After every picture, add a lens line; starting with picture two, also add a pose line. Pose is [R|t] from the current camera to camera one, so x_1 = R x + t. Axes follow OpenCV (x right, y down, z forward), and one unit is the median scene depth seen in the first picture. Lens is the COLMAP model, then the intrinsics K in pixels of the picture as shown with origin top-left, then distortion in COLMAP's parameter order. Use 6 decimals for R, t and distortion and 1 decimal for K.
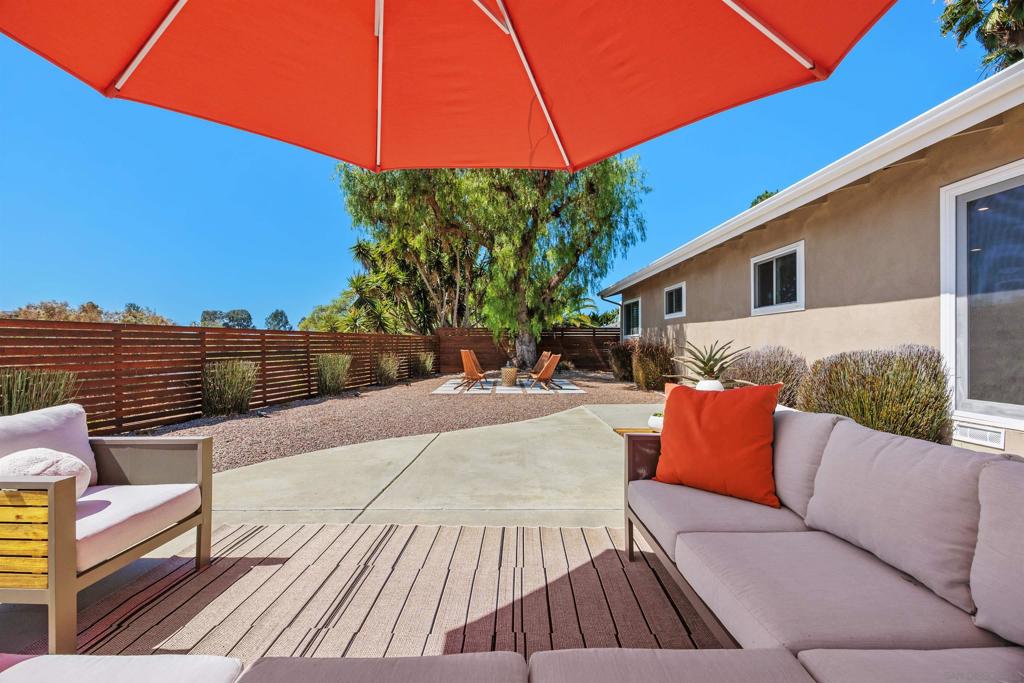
lens RADIAL K [[440.6, 0, 512.0], [0, 440.6, 340.4], [0, 0, 1]] dist [-0.000126, 0.000001]
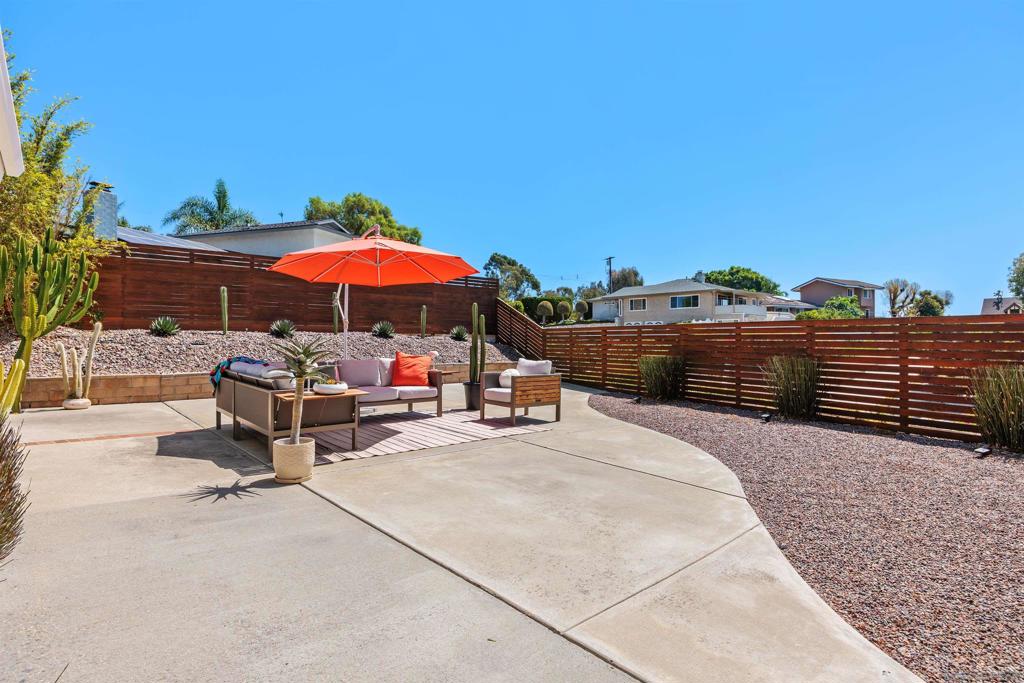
lens RADIAL K [[547.8, 0, 511.4], [0, 547.8, 340.0], [0, 0, 1]] dist [-0.000116, -0.000399]
pose [[-0.775237, 0.002289, -0.631667, 0.735366], [-0.002378, 0.999976, 0.006542, 0.005252], [0.631667, 0.006574, -0.775212, 1.958480]]
